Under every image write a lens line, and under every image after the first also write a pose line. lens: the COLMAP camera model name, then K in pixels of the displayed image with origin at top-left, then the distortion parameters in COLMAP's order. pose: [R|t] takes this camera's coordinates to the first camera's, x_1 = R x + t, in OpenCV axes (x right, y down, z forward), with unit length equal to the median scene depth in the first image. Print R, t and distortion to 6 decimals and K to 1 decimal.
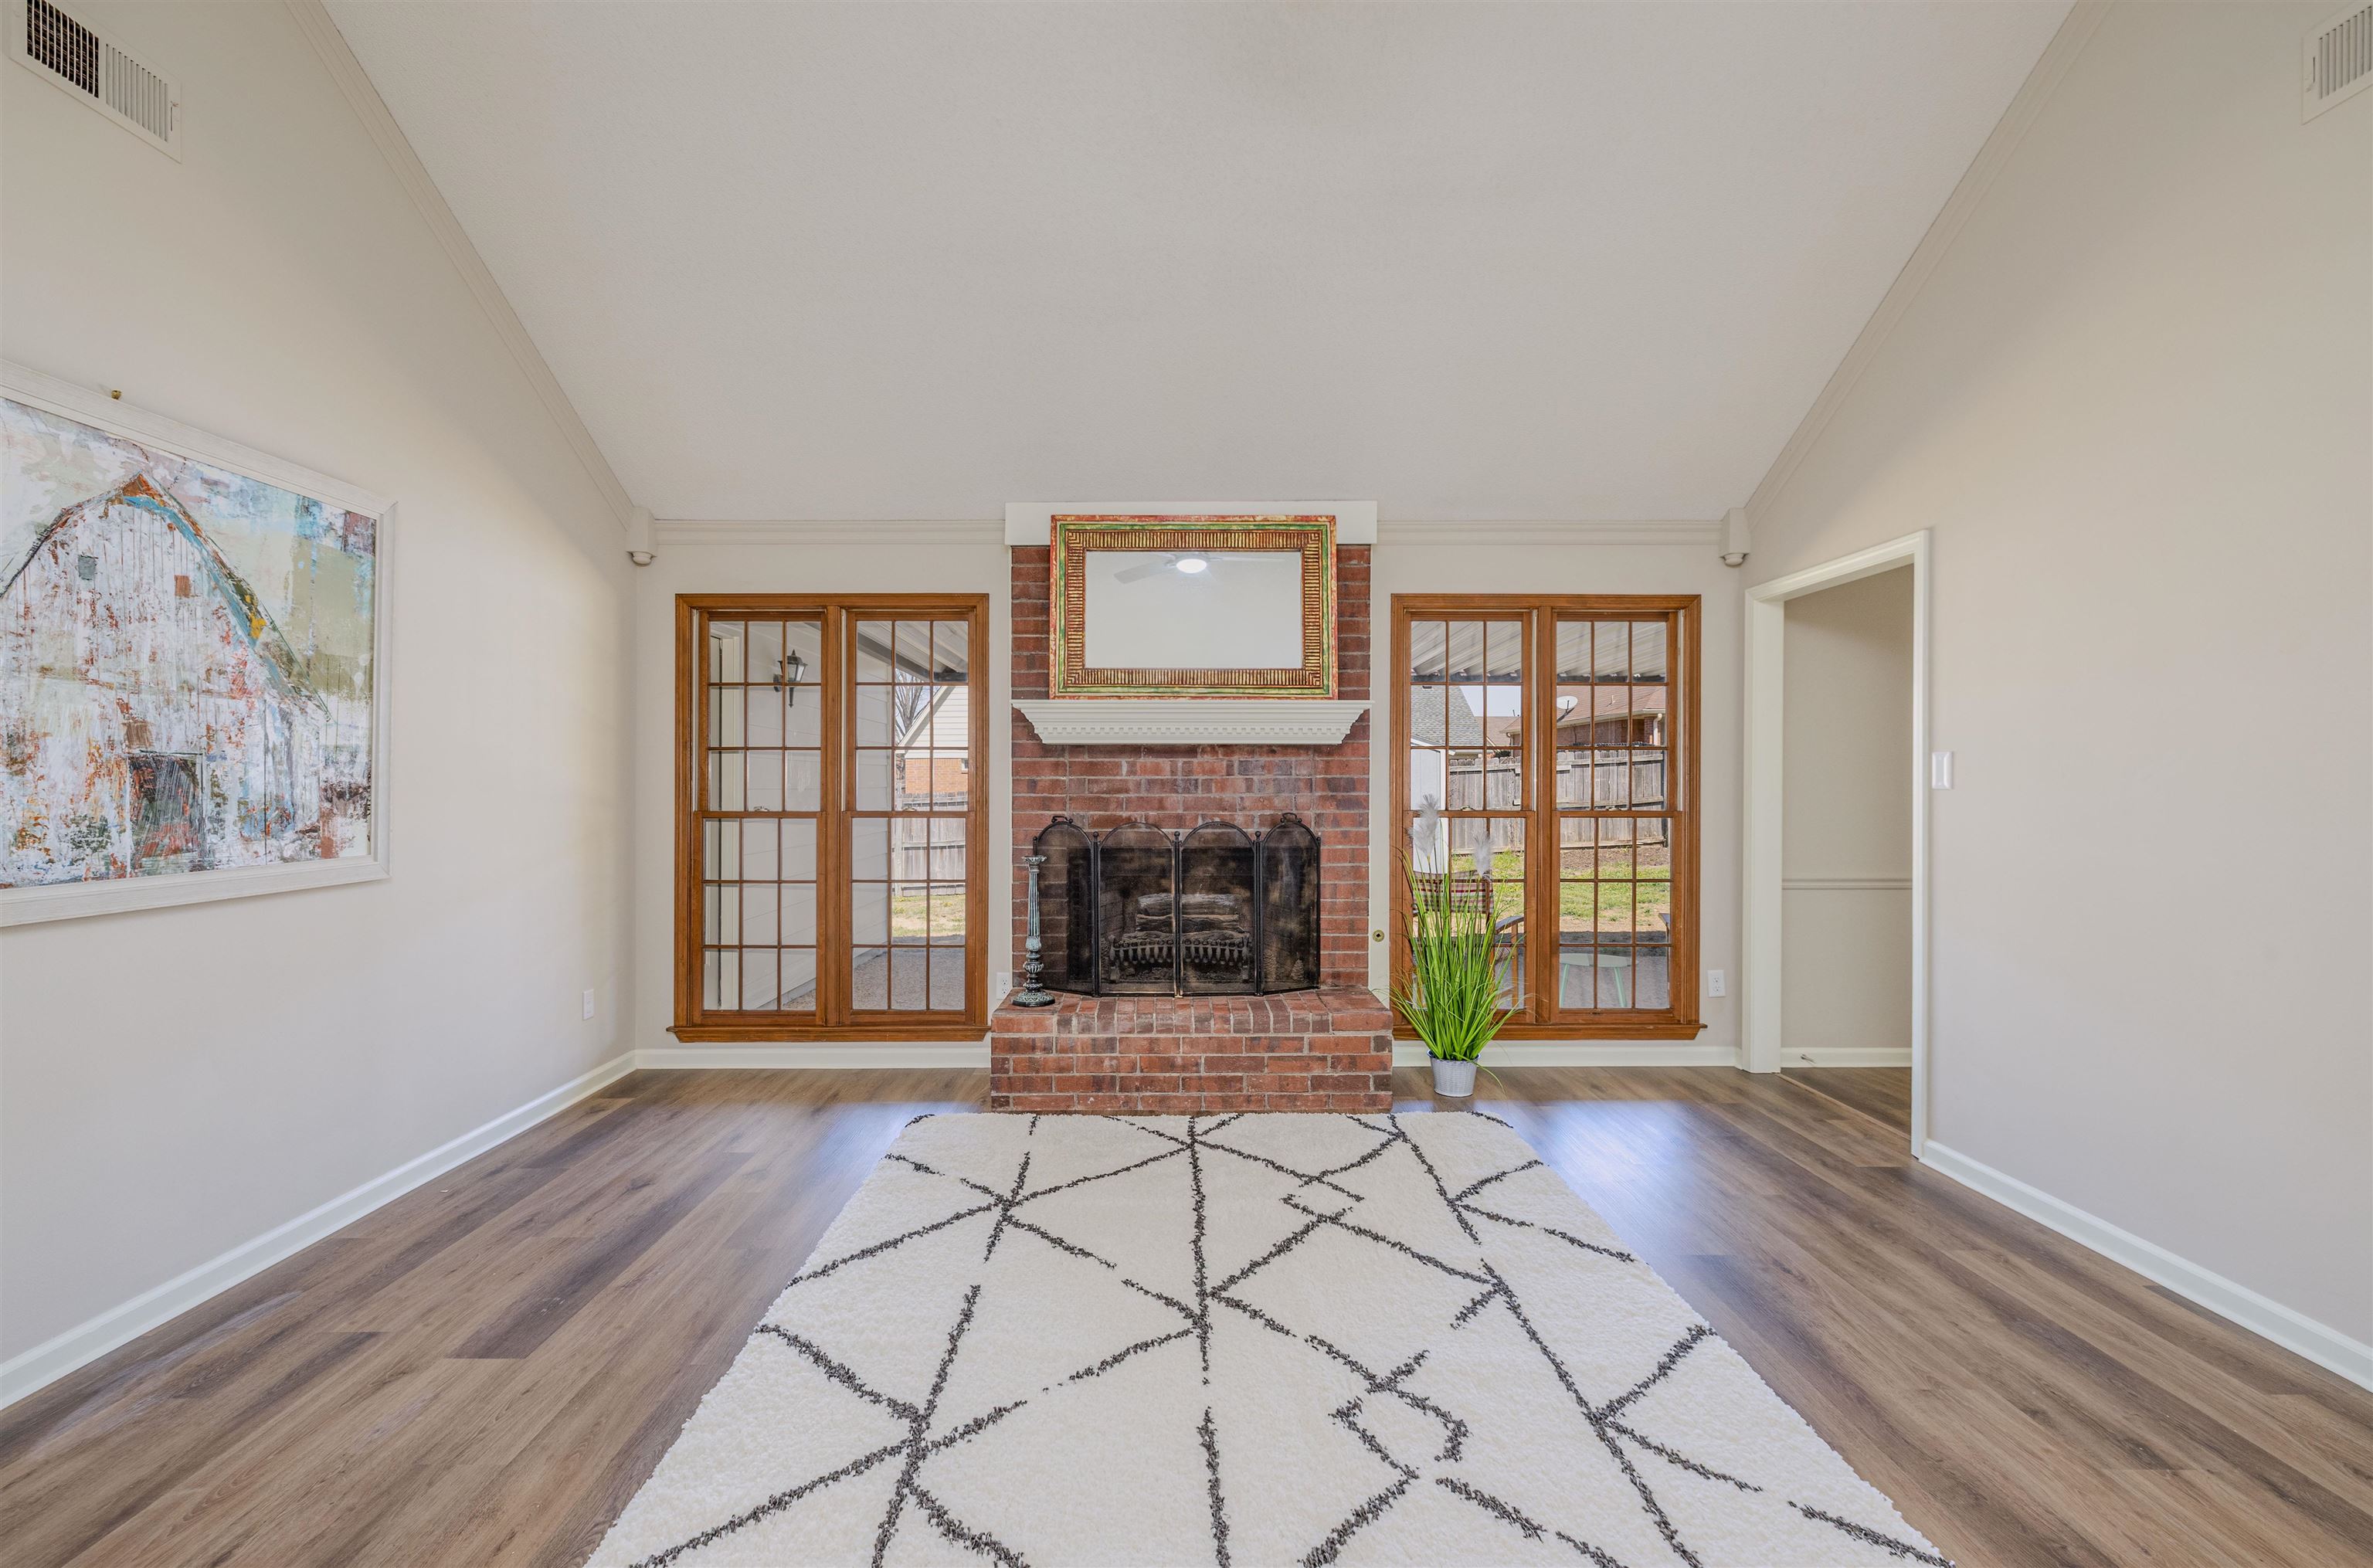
lens RADIAL K [[998.5, 0, 1179.0], [0, 998.5, 785.4], [0, 0, 1]] dist [-0.003256, 0.000858]
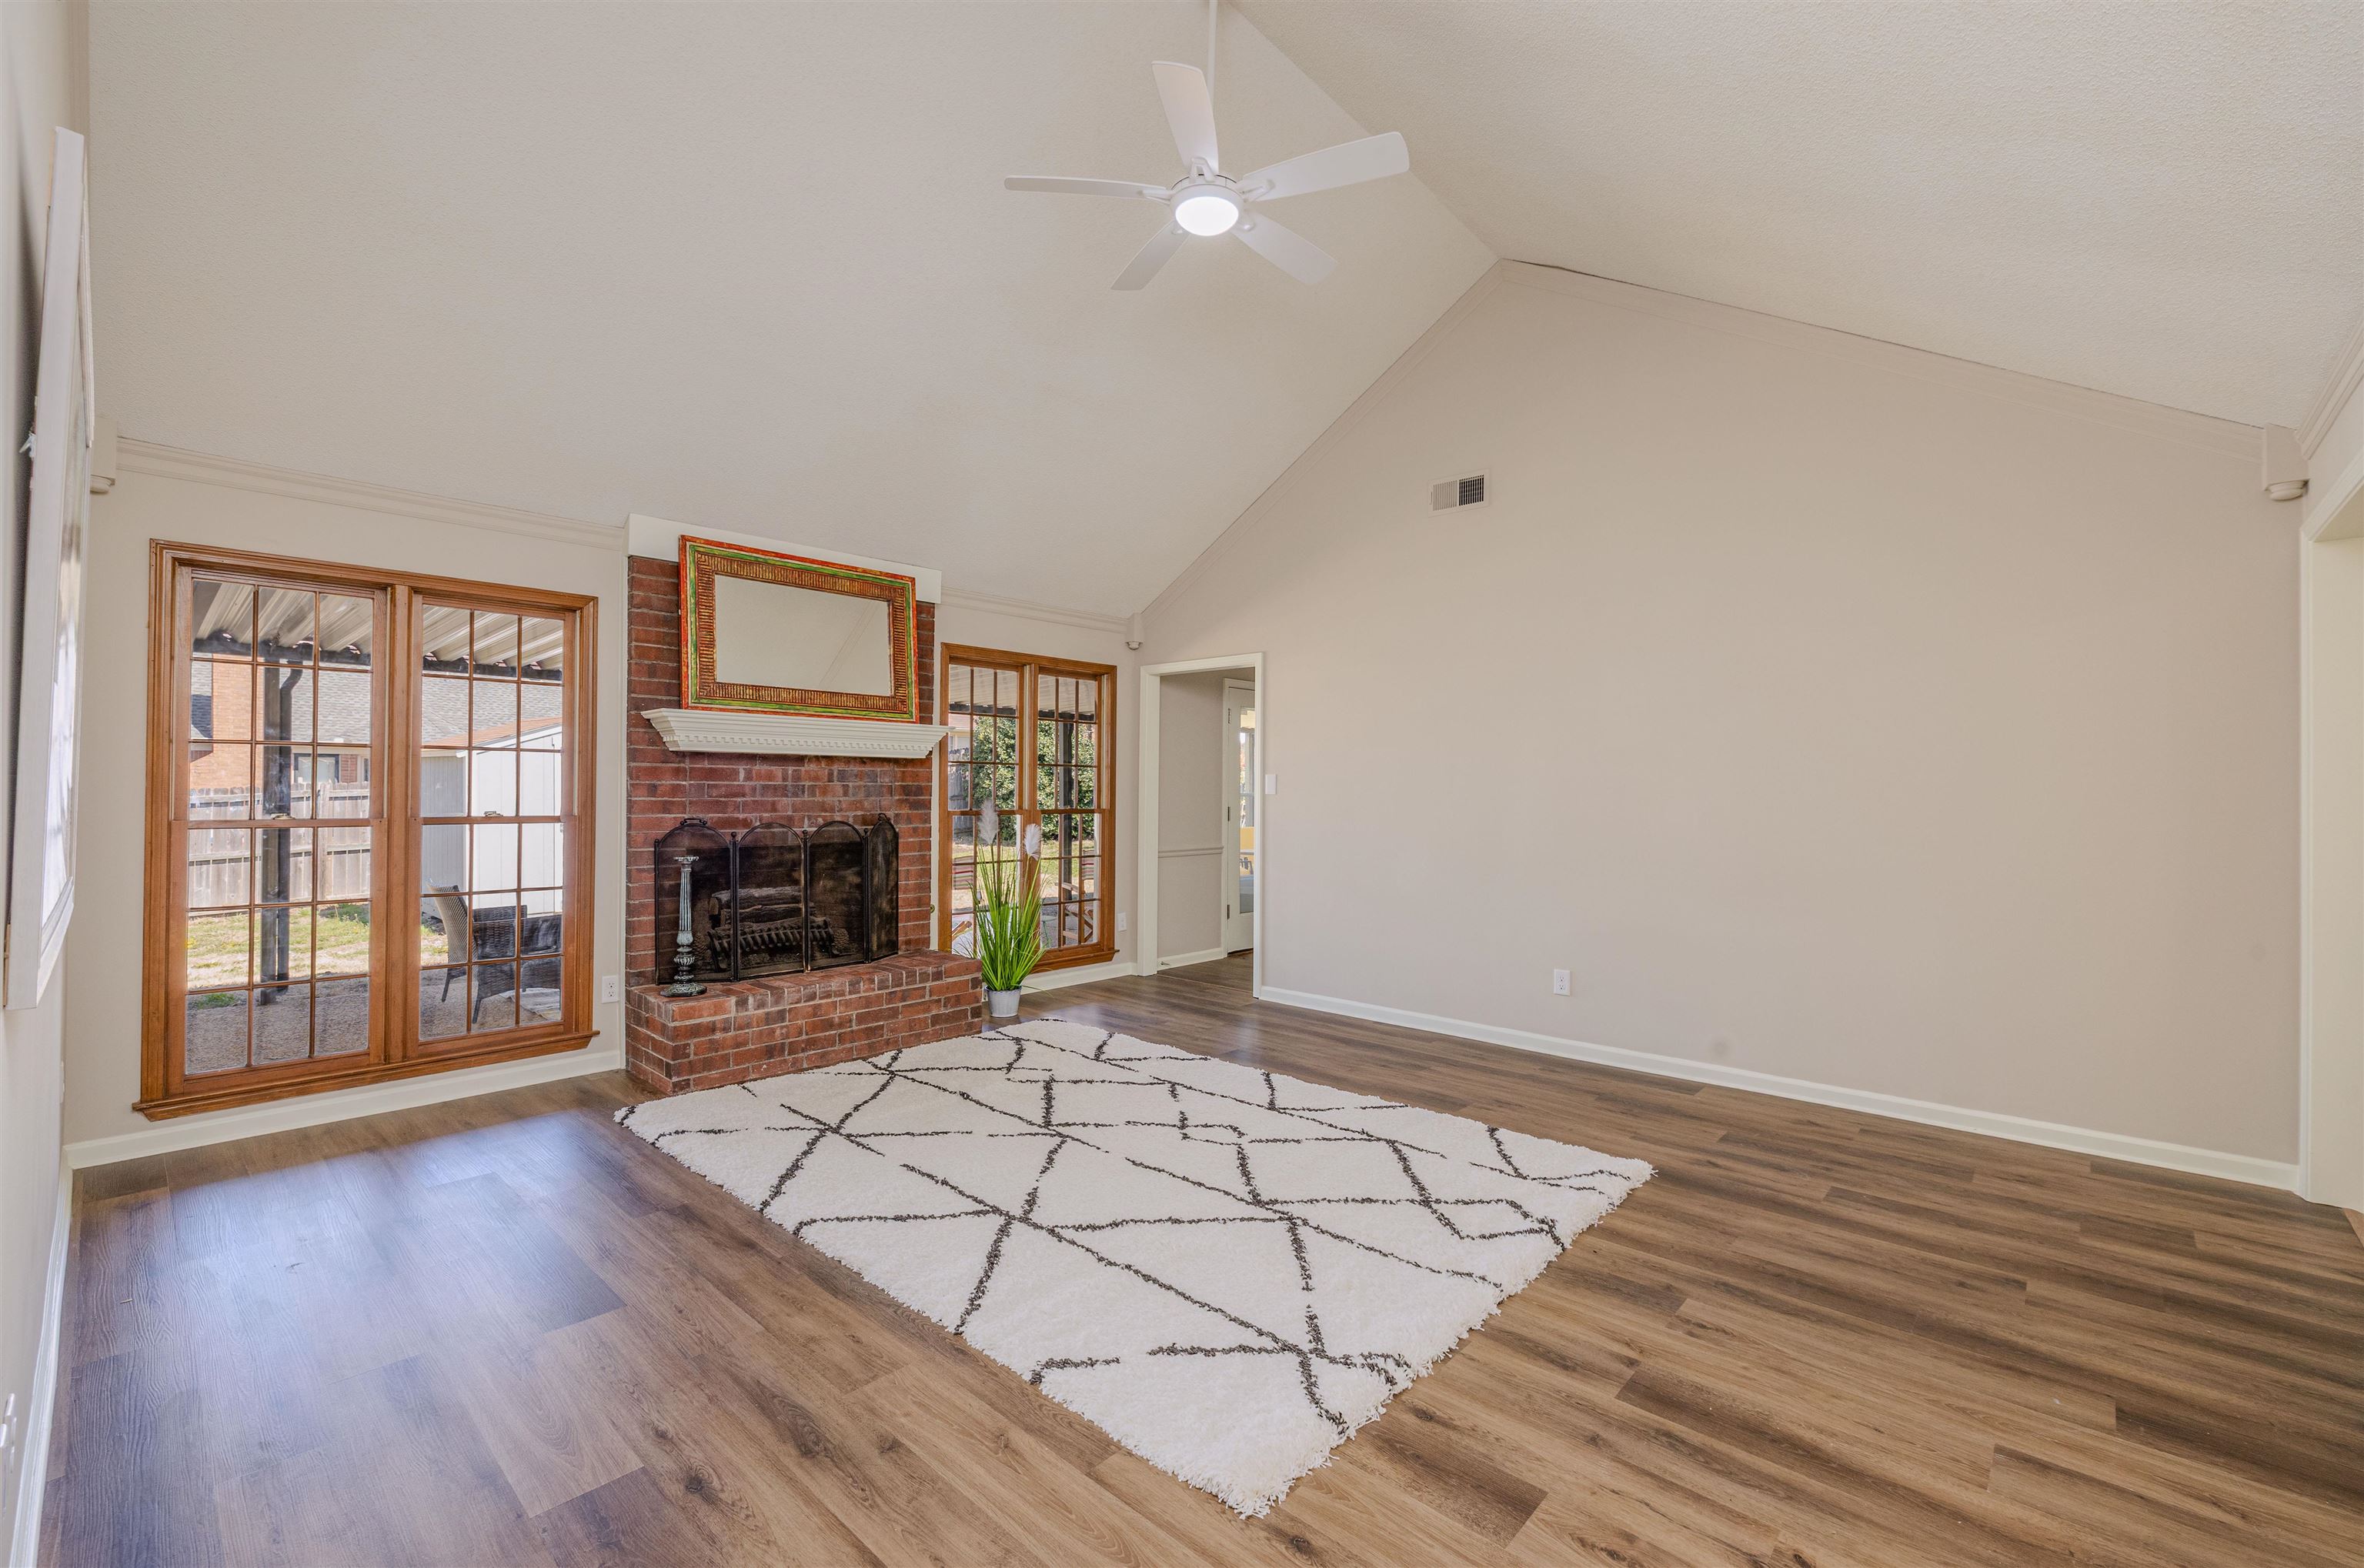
lens RADIAL K [[1001.7, 0, 1174.6], [0, 1001.7, 784.2], [0, 0, 1]] dist [-0.001466, 0.000062]
pose [[0.683108, 0.009005, 0.730262, -0.596738], [-0.003898, 0.999955, -0.008685, 0.001444], [-0.730307, 0.003087, 0.683112, -0.116666]]
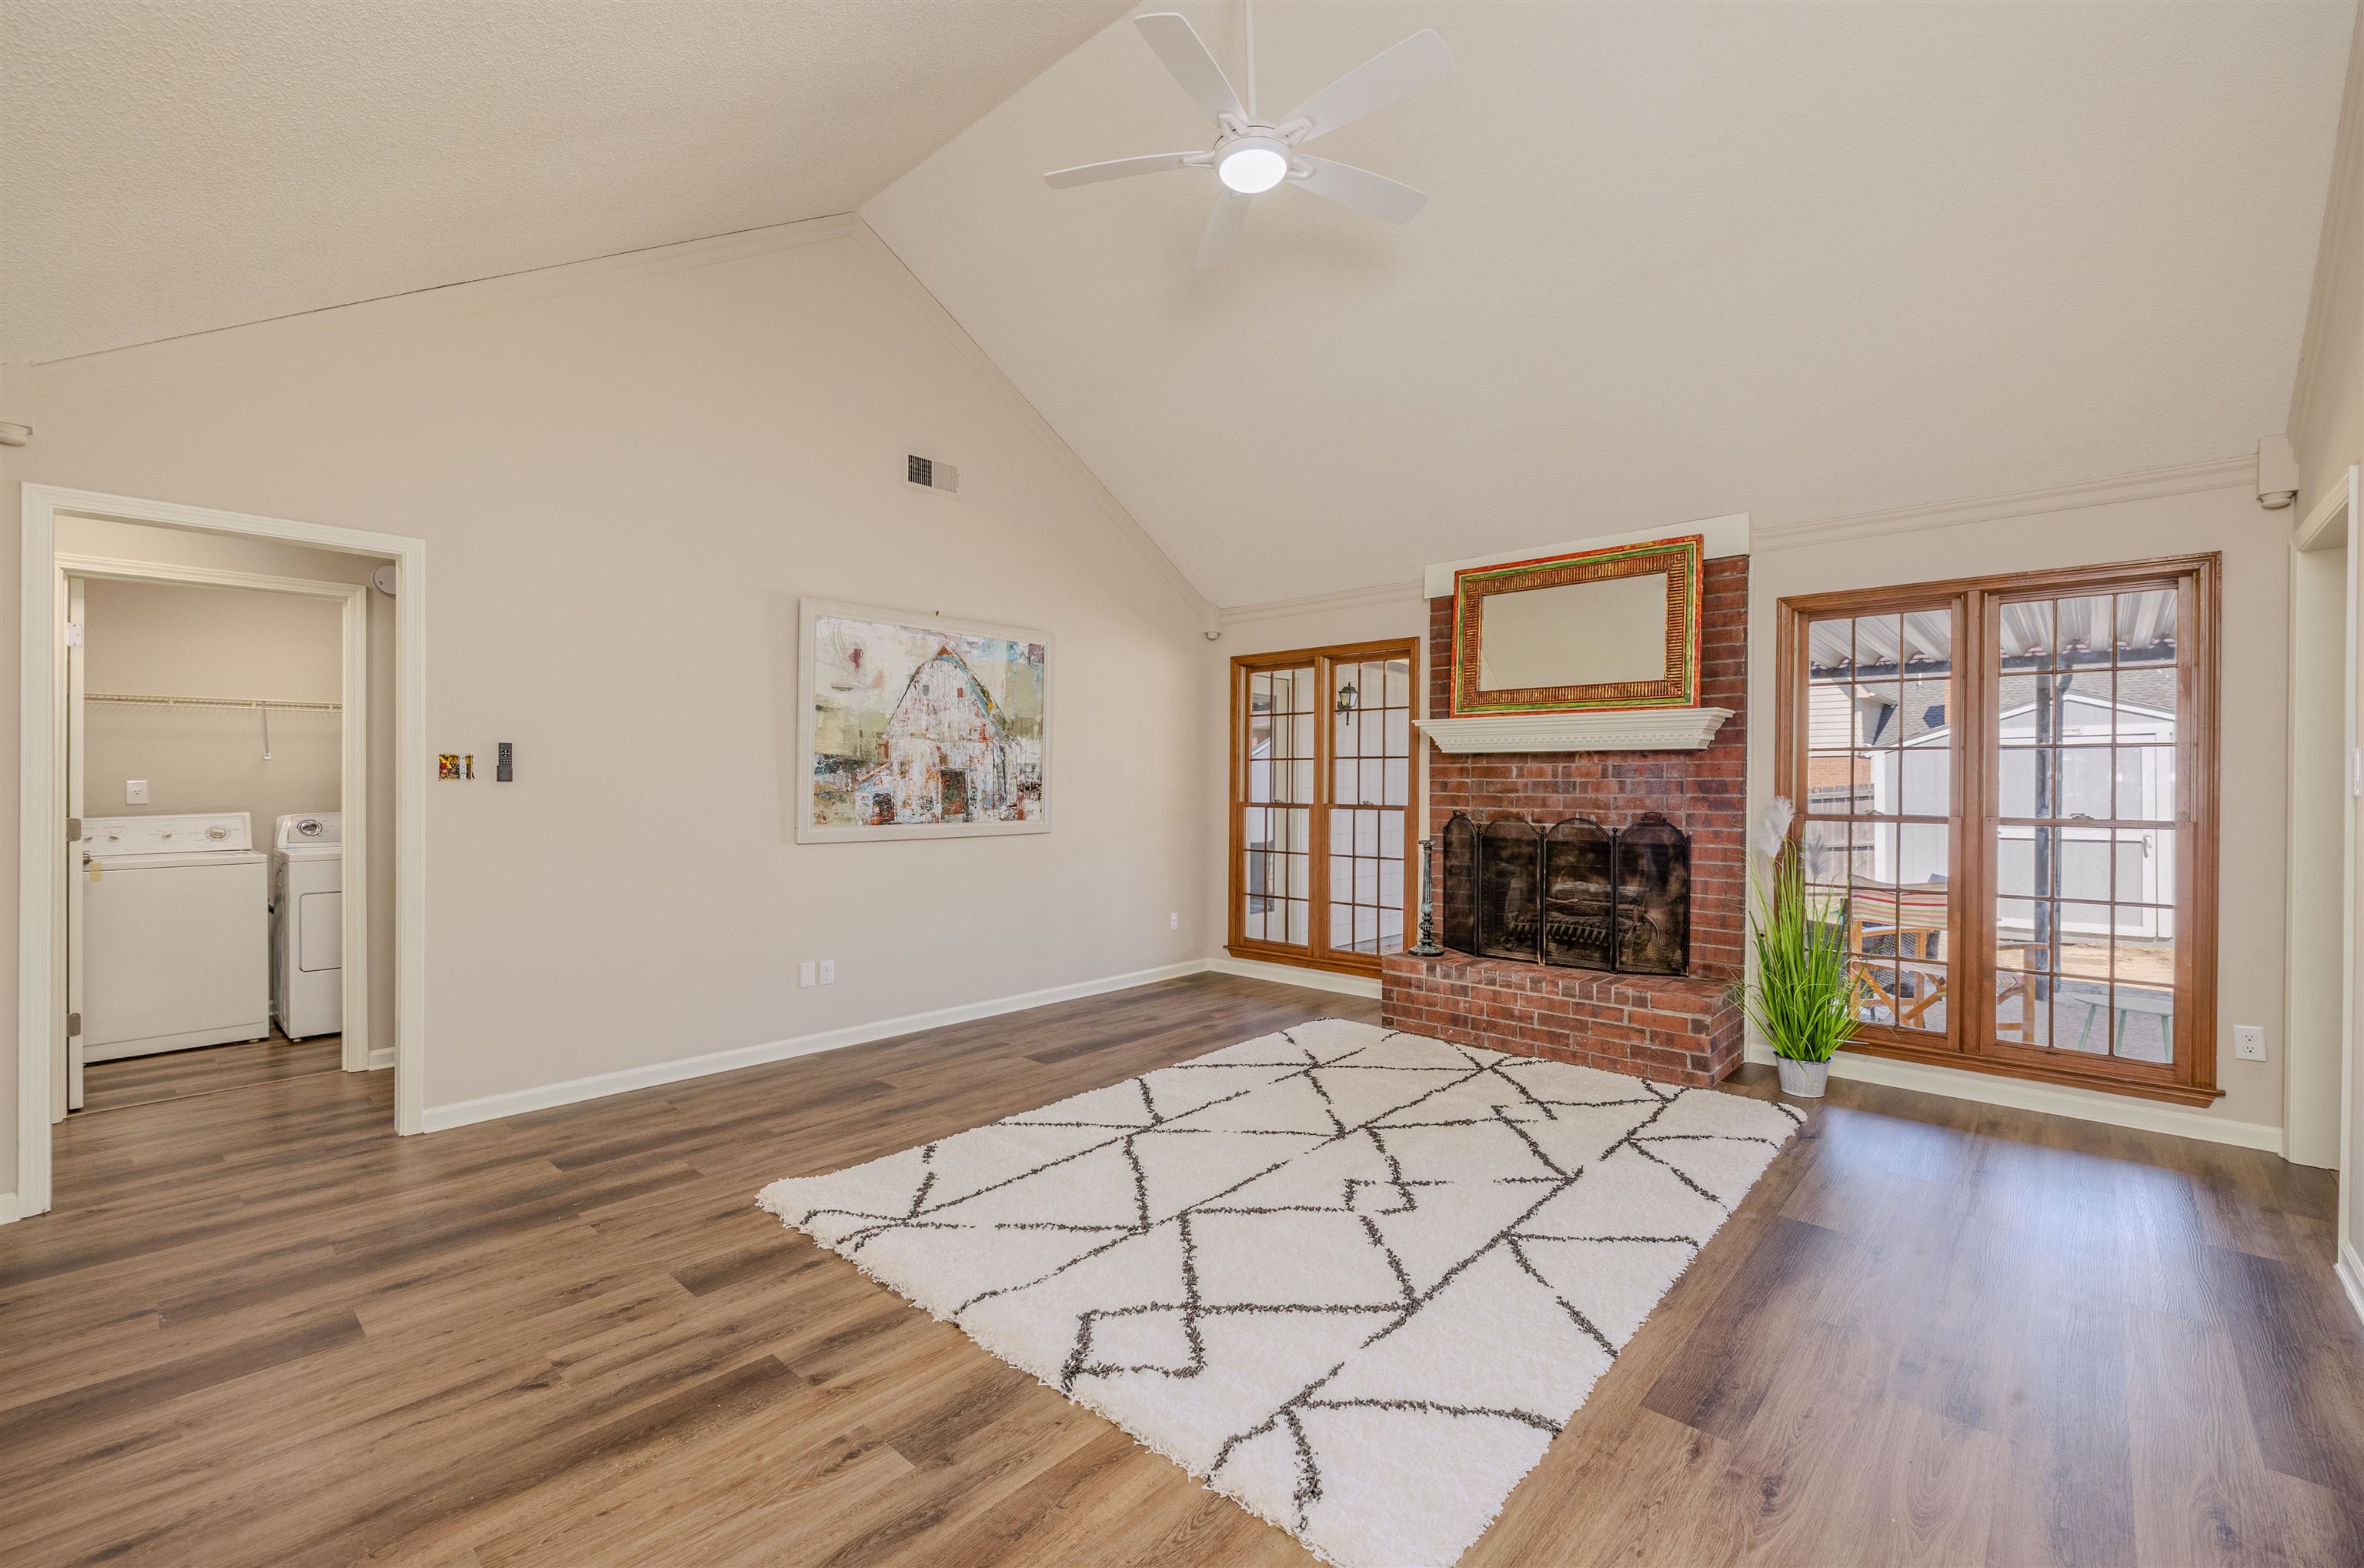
lens RADIAL K [[1001.7, 0, 1164.8], [0, 1001.7, 785.4], [0, 0, 1]] dist [-0.001466, 0.000062]
pose [[0.725688, 0.004566, -0.688009, 0.522547], [-0.006069, 0.999982, 0.000234, 0.001354], [0.687997, 0.004006, 0.725702, -0.181767]]
